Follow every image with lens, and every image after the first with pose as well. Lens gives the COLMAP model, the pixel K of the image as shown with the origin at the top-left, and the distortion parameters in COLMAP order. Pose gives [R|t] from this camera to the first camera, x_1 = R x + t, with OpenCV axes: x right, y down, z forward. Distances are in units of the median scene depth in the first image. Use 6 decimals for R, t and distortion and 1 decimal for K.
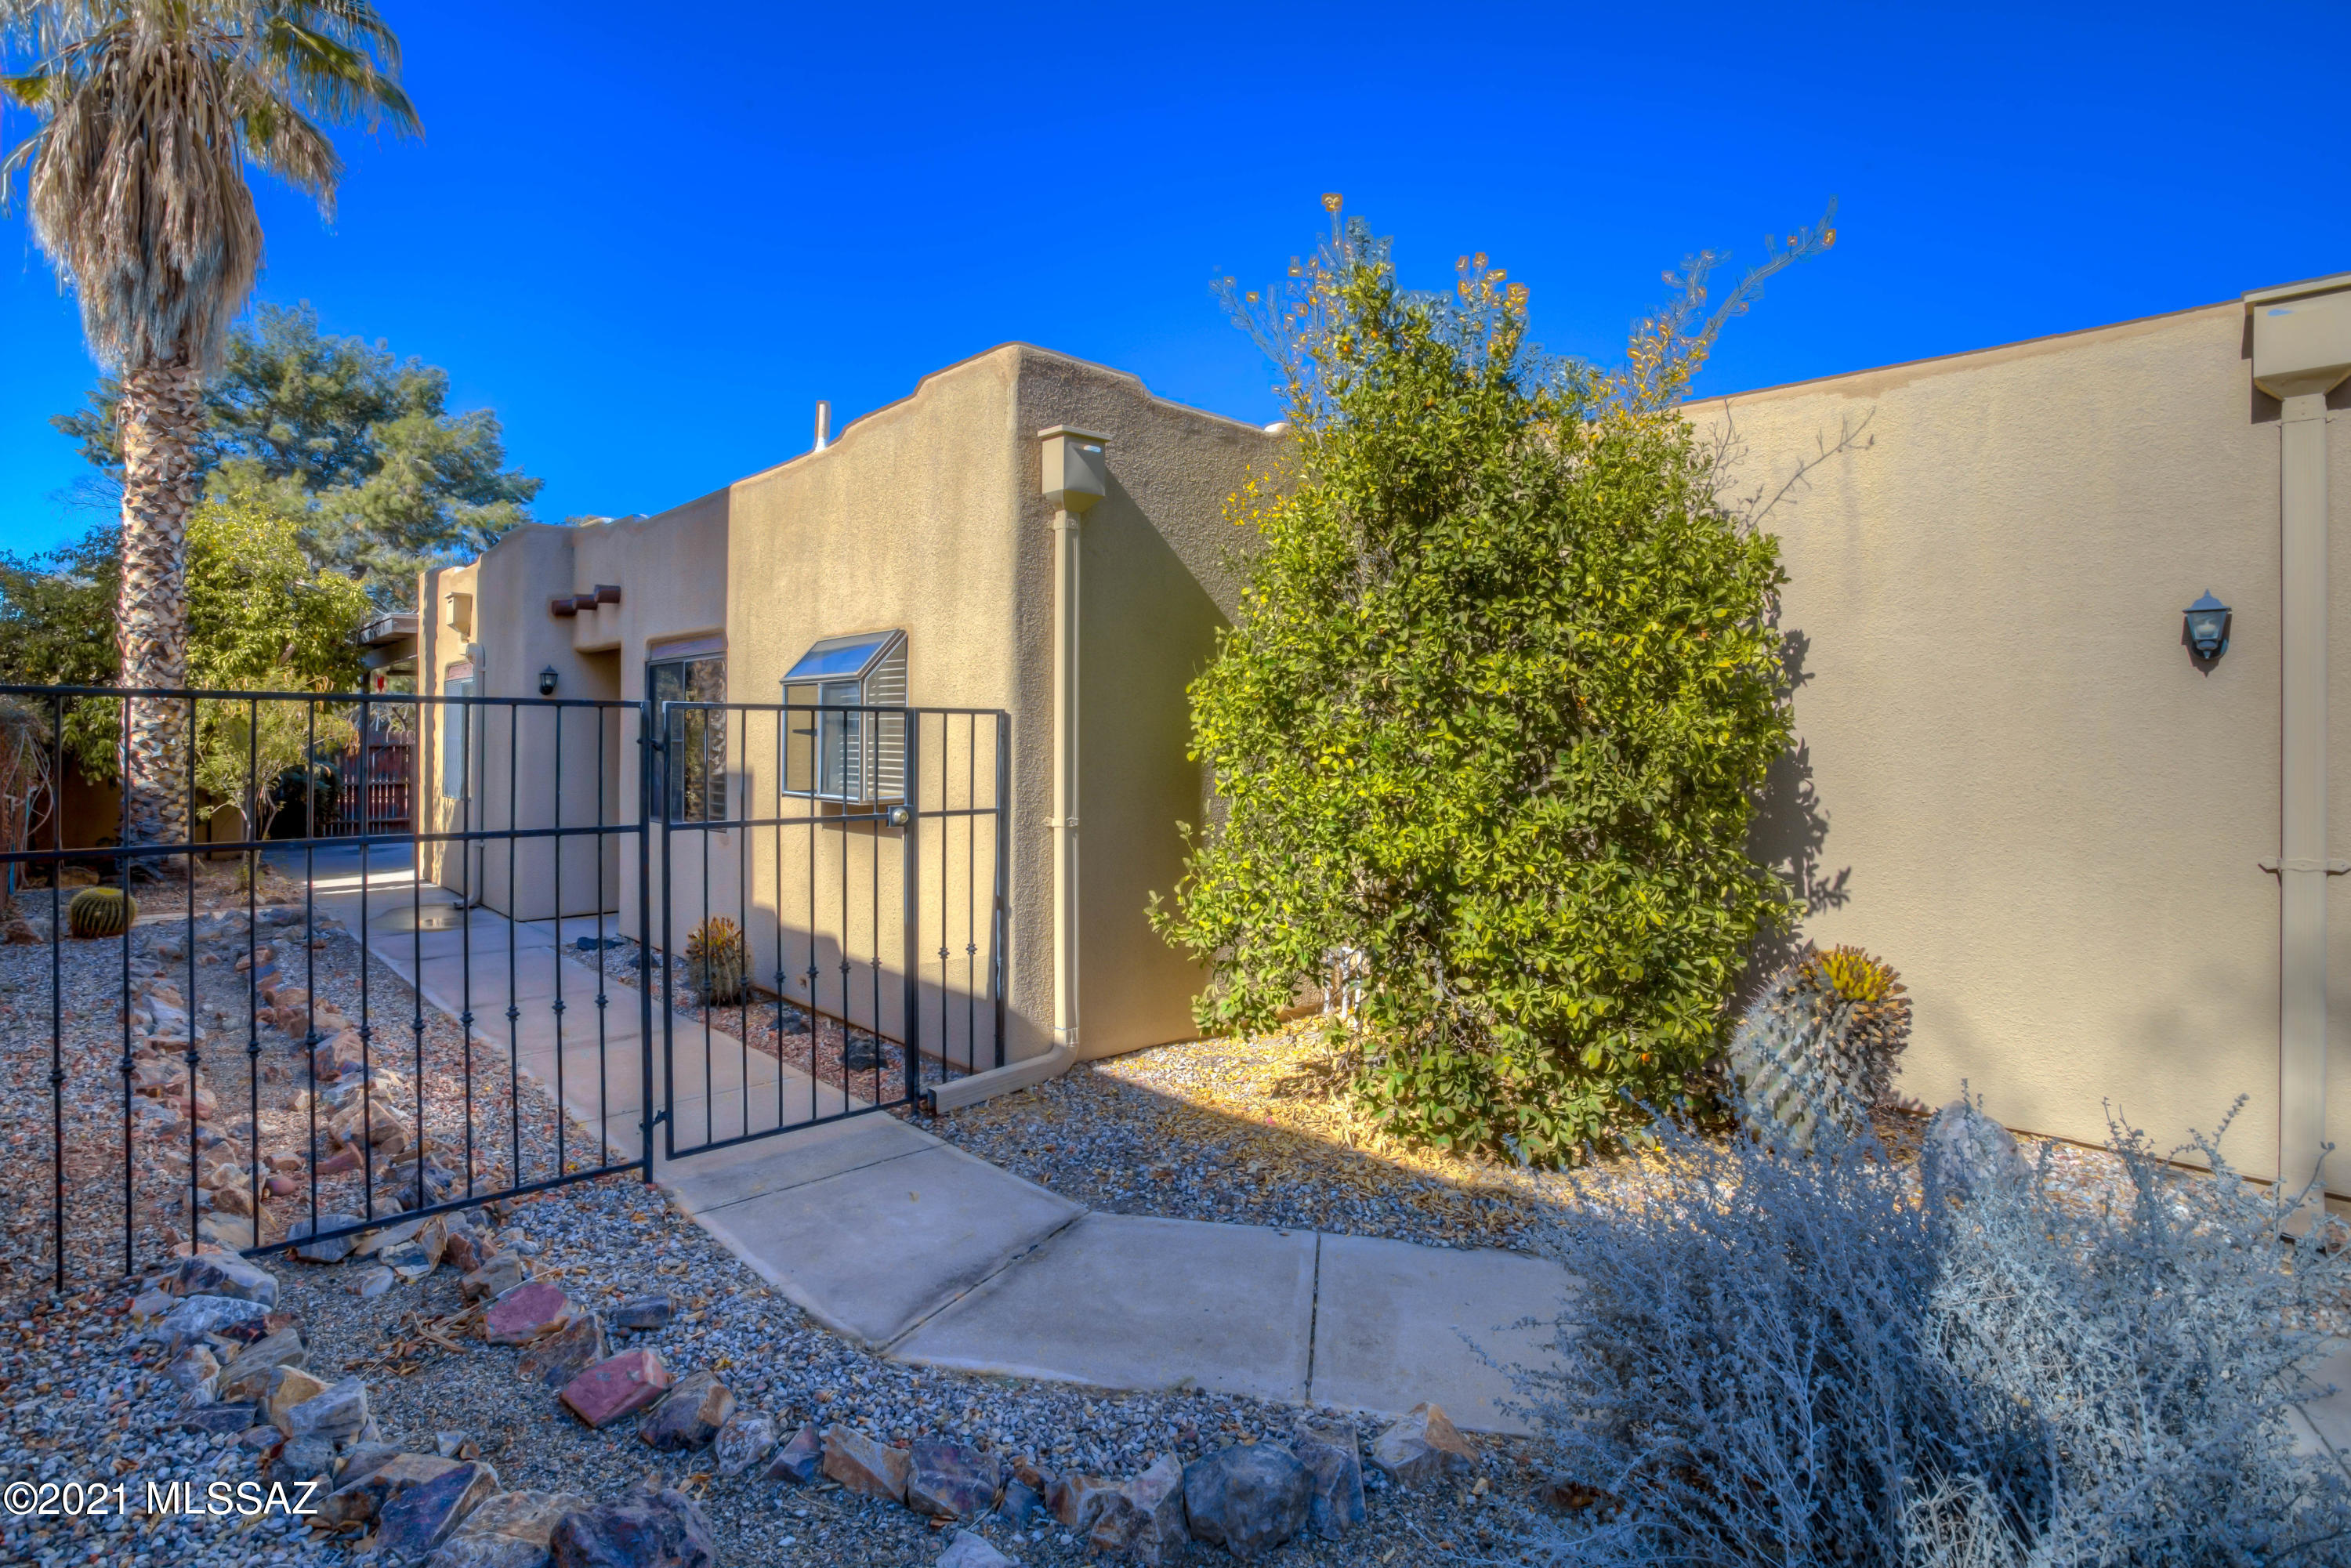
lens RADIAL K [[1155.8, 0, 1151.4], [0, 1155.8, 747.8], [0, 0, 1]] dist [-0.058930, 0.026282]
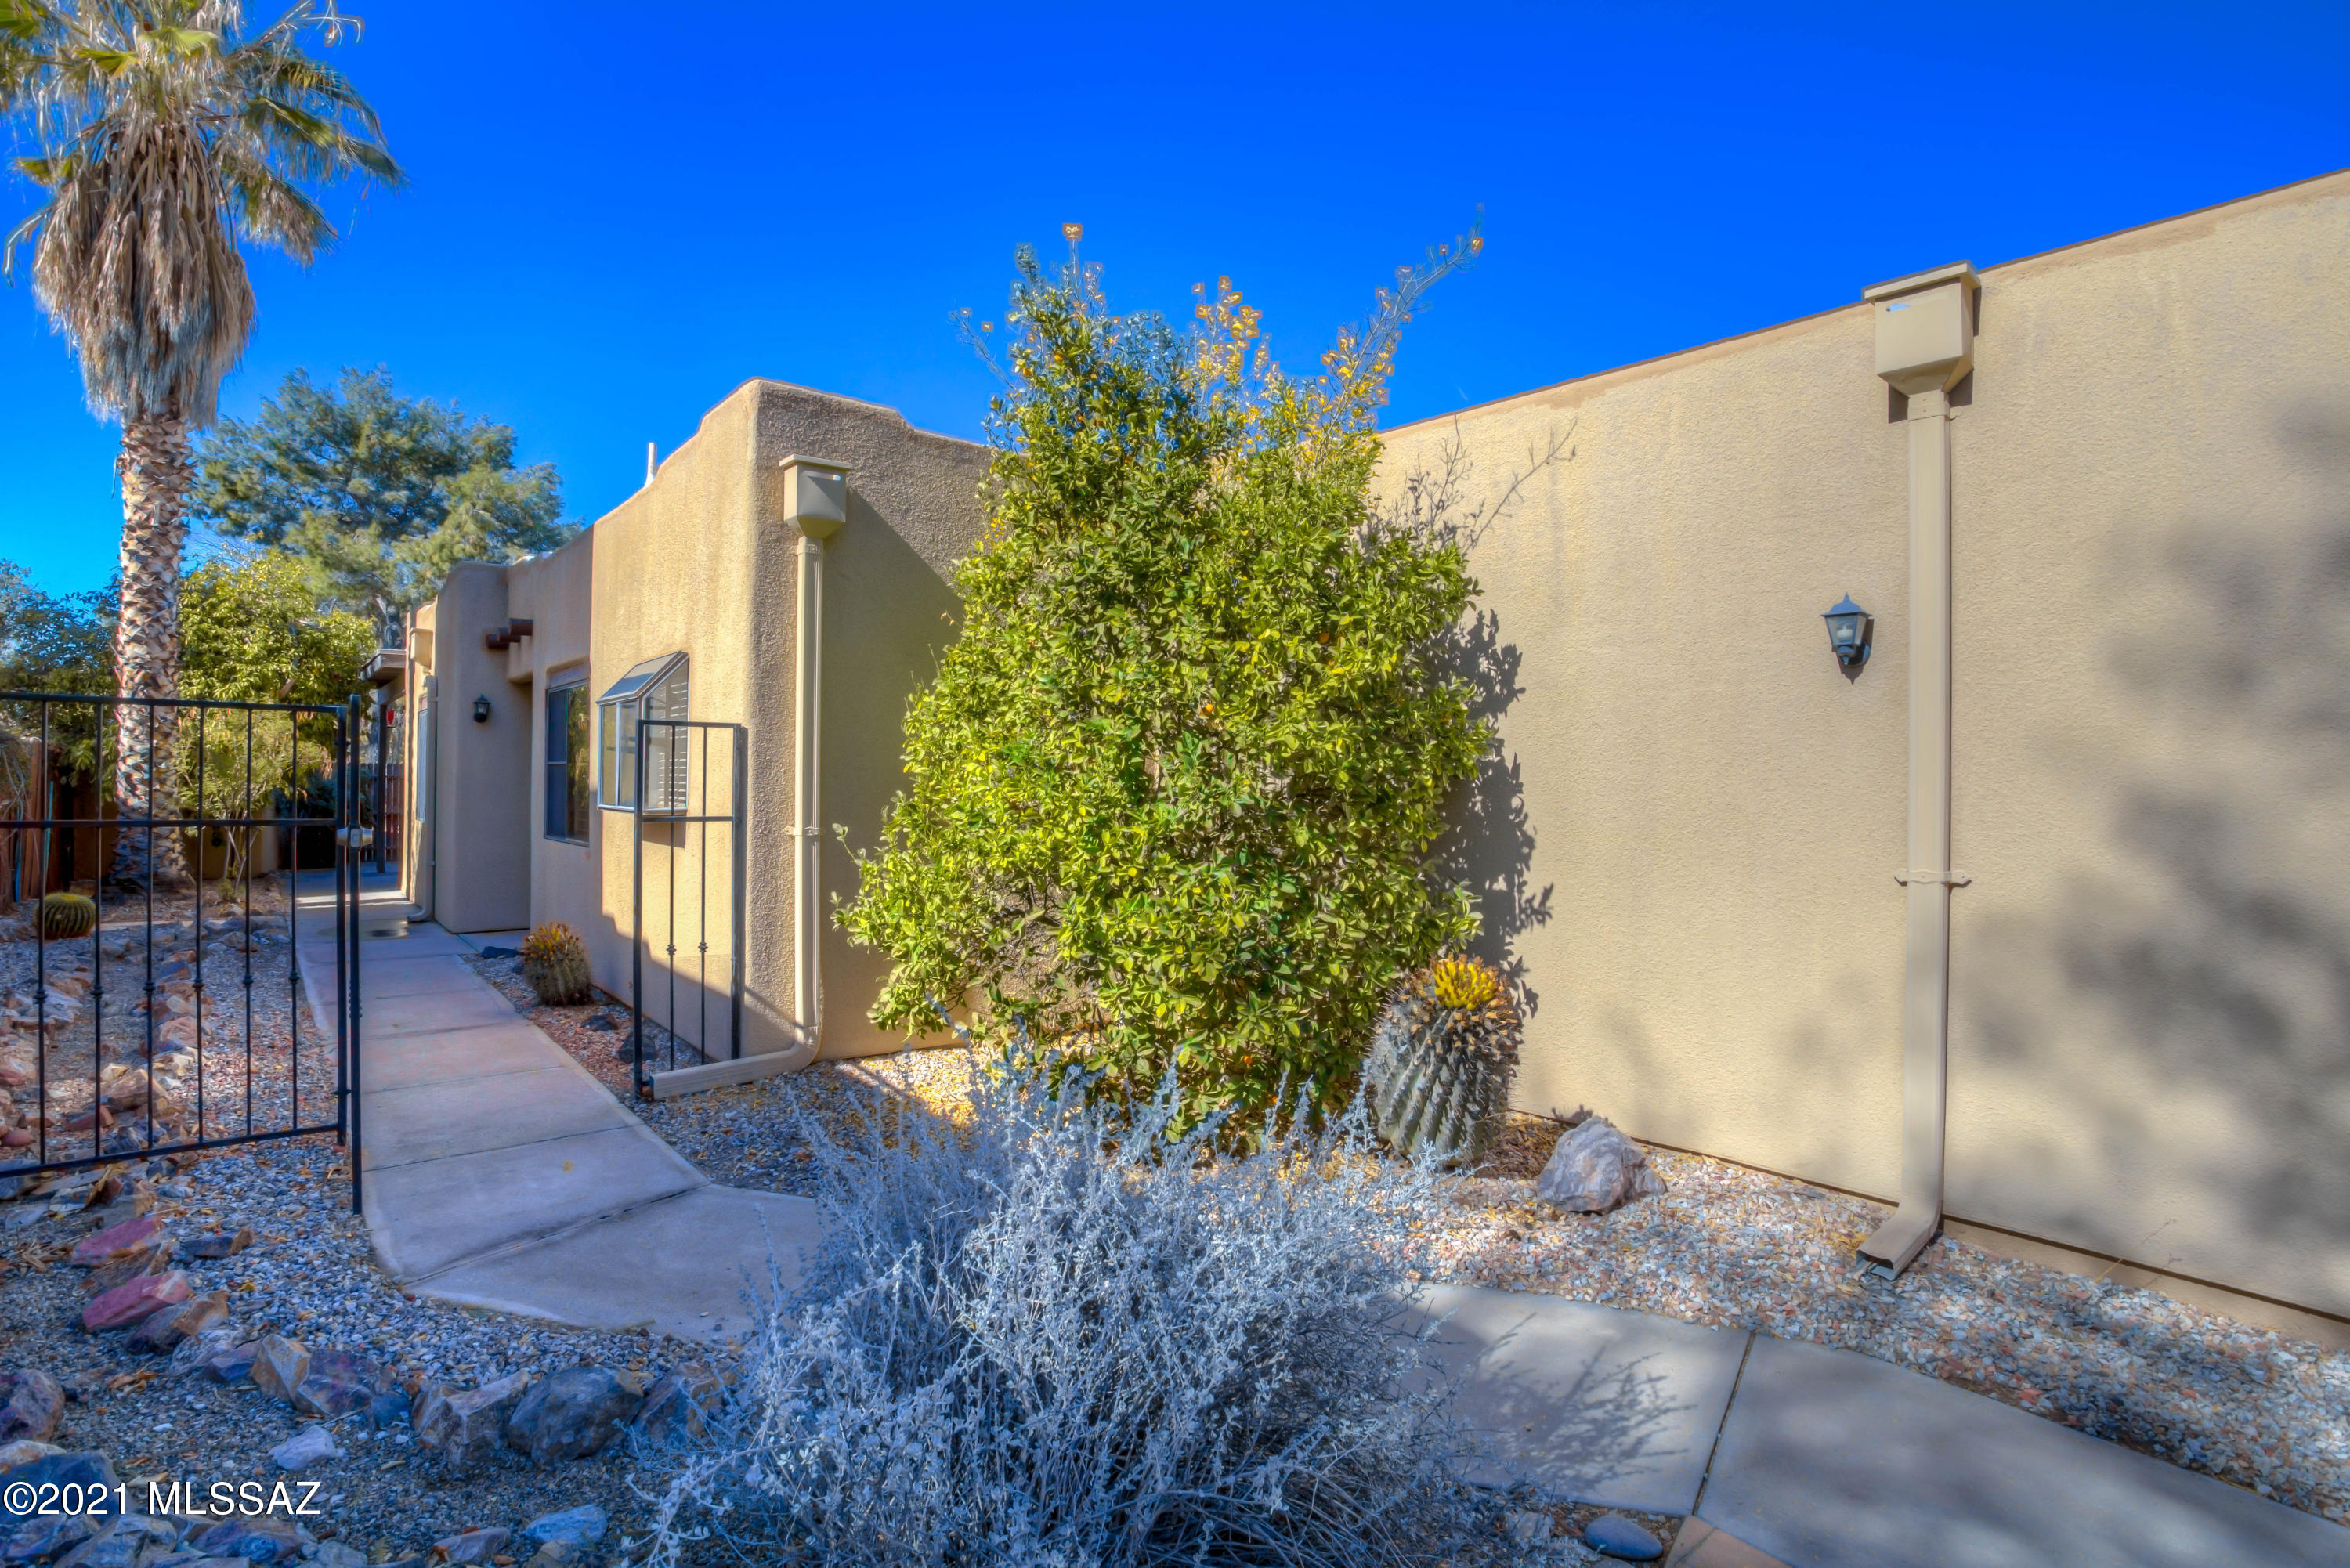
lens RADIAL K [[1145.4, 0, 1144.0], [0, 1145.4, 792.3], [0, 0, 1]] dist [-0.049351, 0.023625]
pose [[0.996817, 0.008173, -0.079301, 0.174000], [-0.008289, 0.999965, -0.001127, 0.015286], [0.079289, 0.001781, 0.996850, -0.007938]]
